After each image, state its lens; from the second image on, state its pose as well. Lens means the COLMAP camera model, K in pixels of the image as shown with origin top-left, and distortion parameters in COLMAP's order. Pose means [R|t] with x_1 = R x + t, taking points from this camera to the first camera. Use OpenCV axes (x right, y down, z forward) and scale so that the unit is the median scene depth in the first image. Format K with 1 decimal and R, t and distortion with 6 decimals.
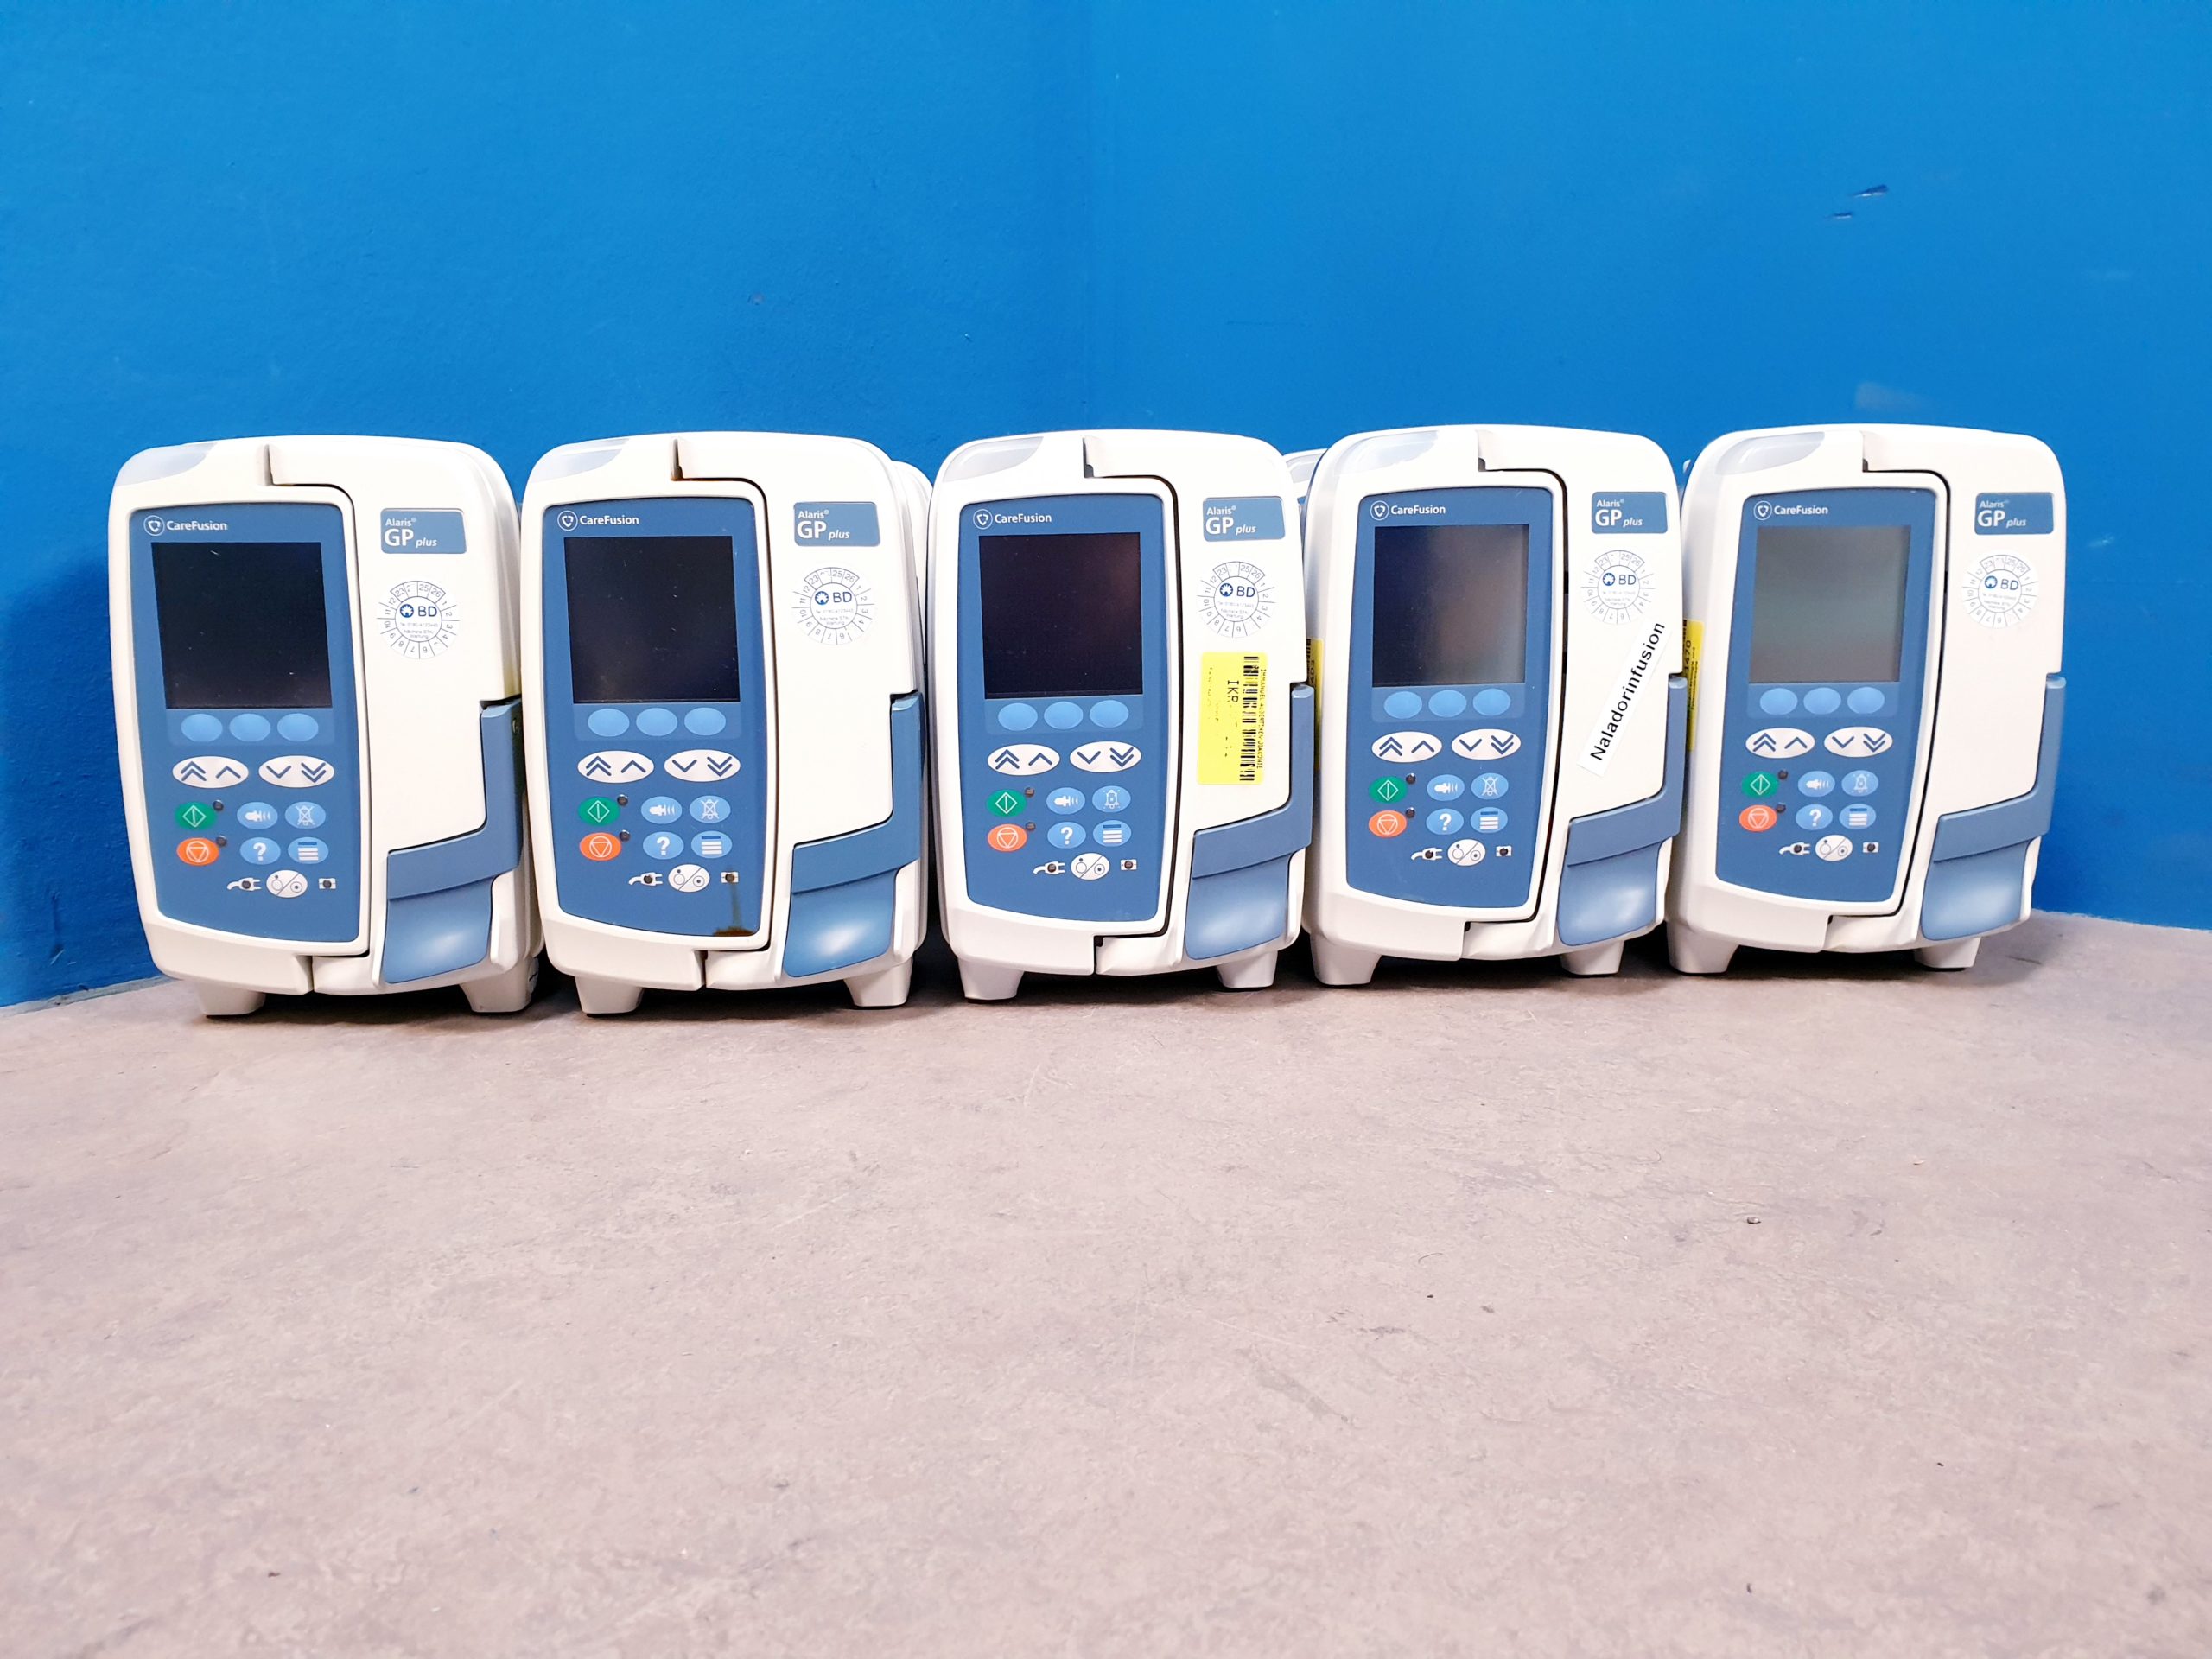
lens RADIAL K [[1675.4, 0, 1065.5], [0, 1675.4, 829.4], [0, 0, 1]] dist [0.056132, -0.112877]
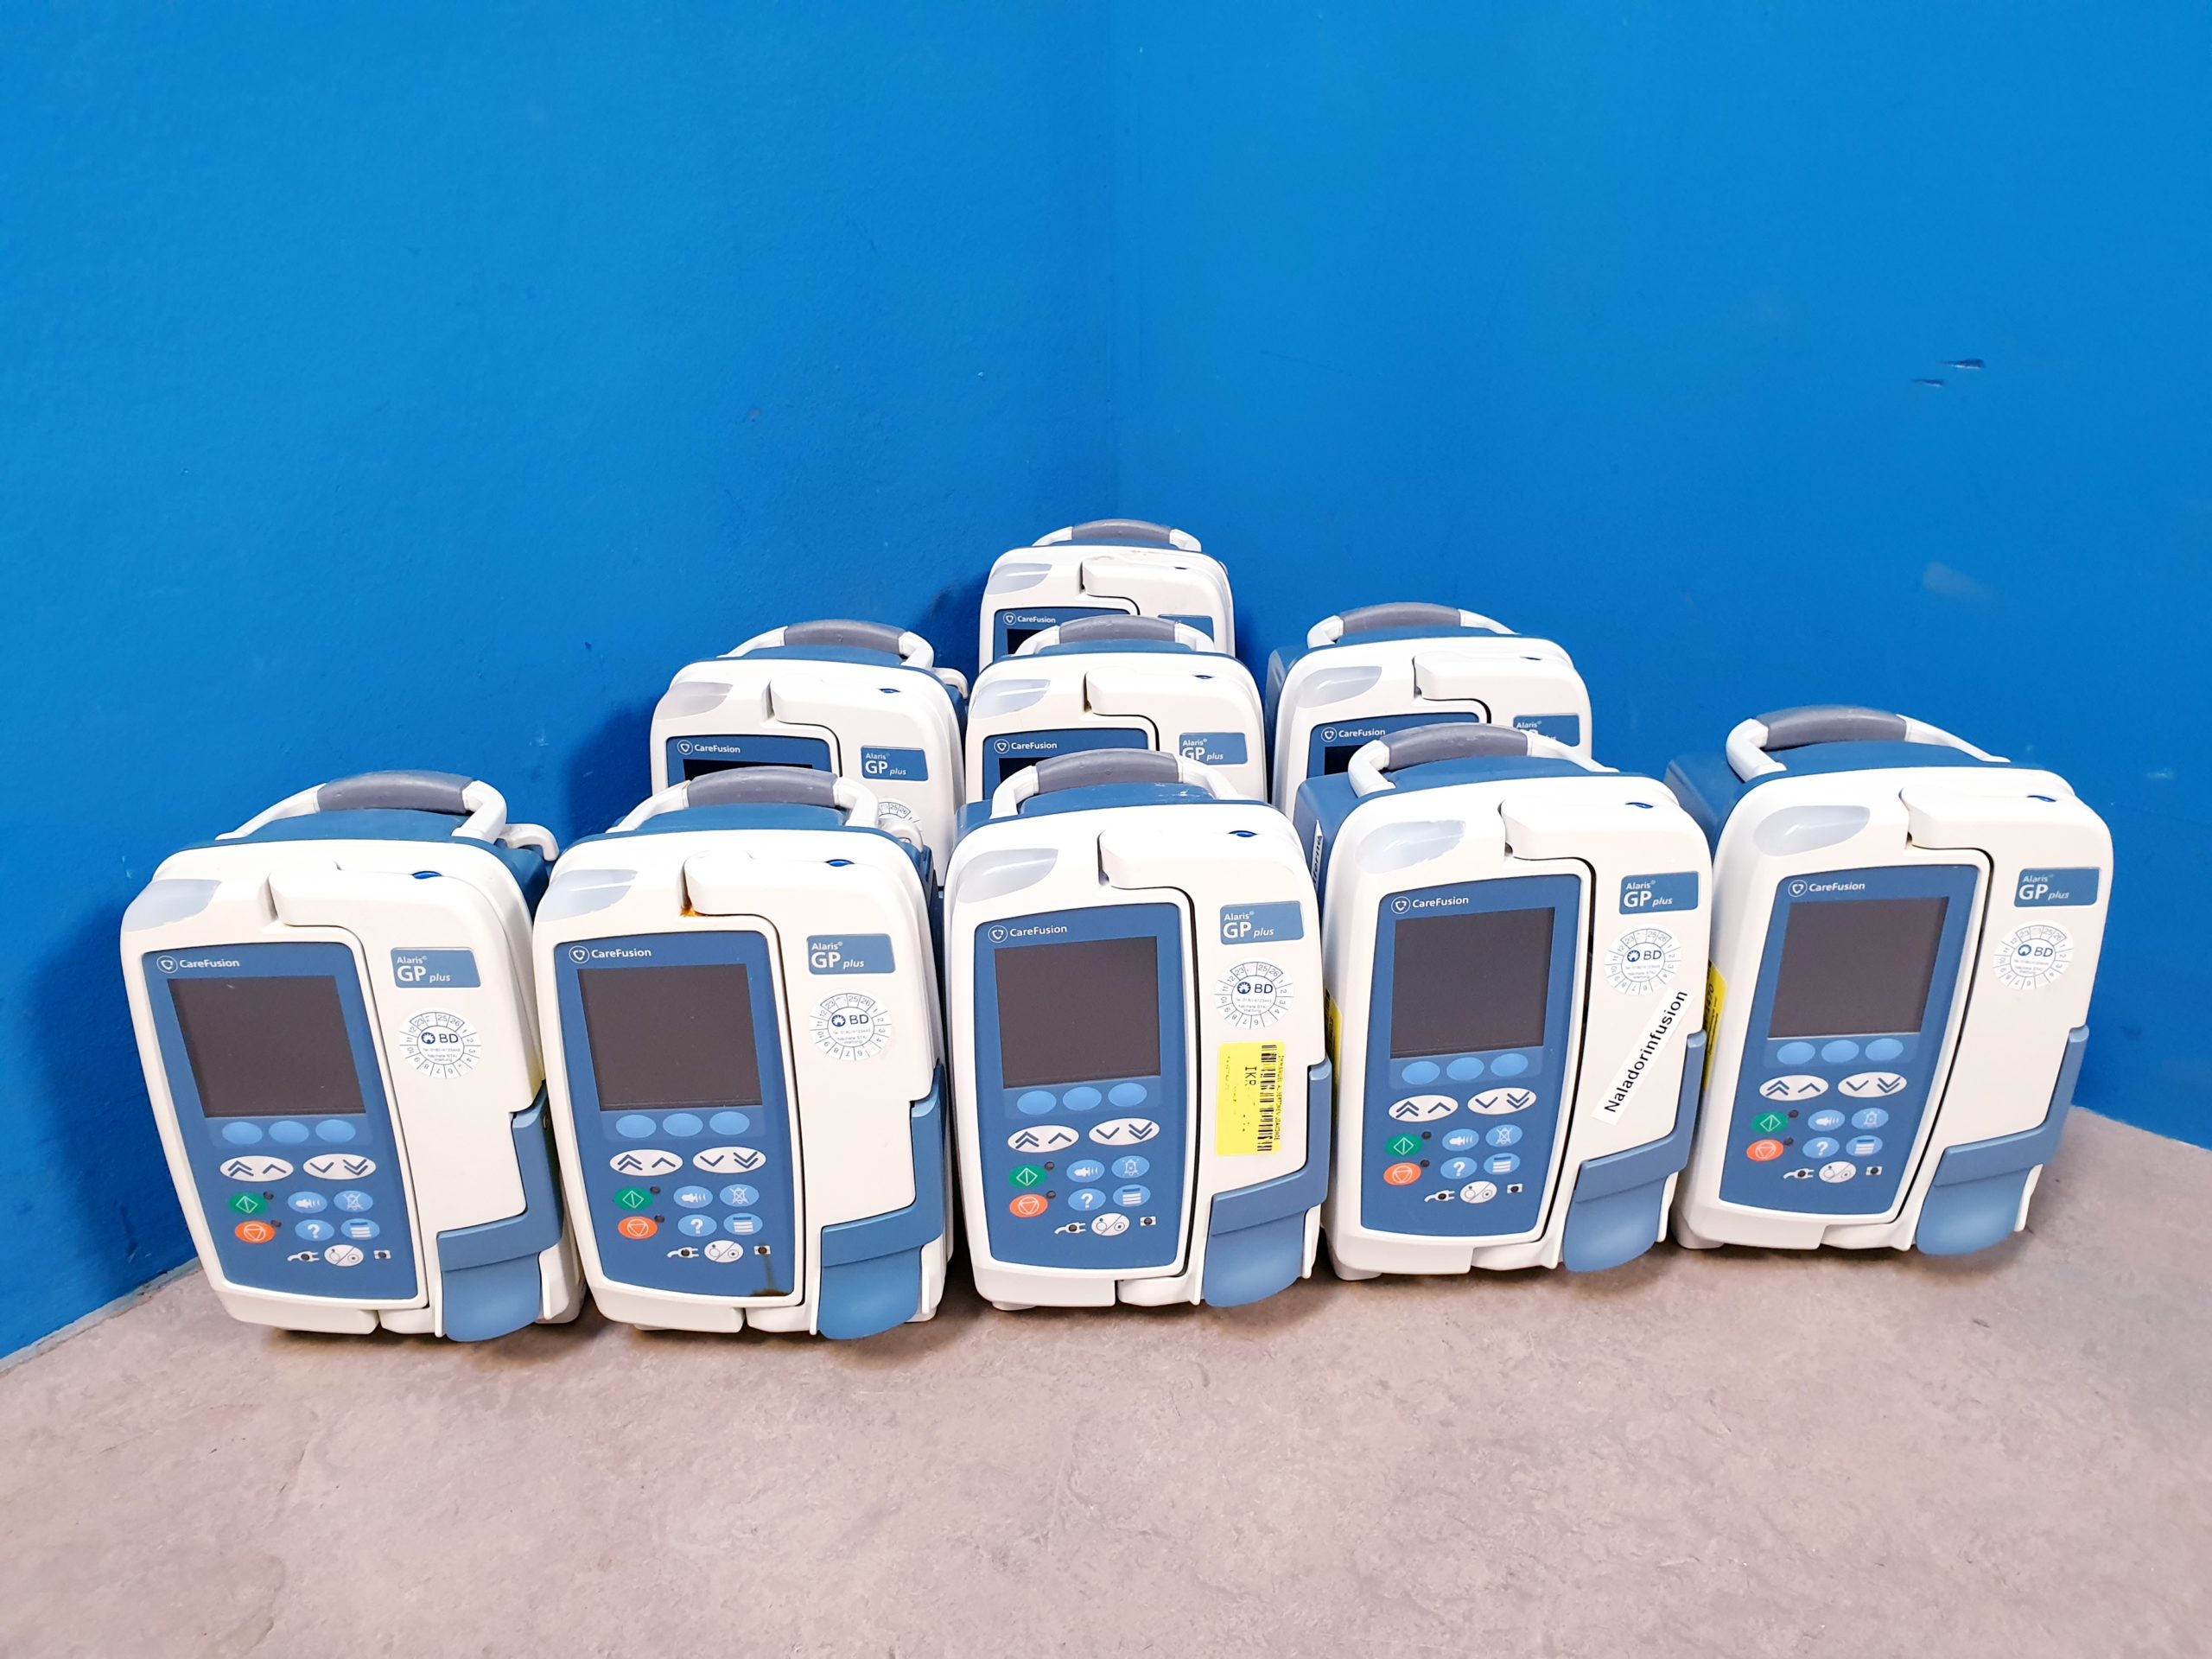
lens RADIAL K [[1685.5, 0, 1081.2], [0, 1685.5, 831.9], [0, 0, 1]] dist [-0.000061, -0.000811]
pose [[0.999792, -0.011097, -0.017132, 0.017275], [0.015152, 0.965870, 0.258582, -0.483048], [0.013678, -0.258788, 0.965837, 0.062547]]
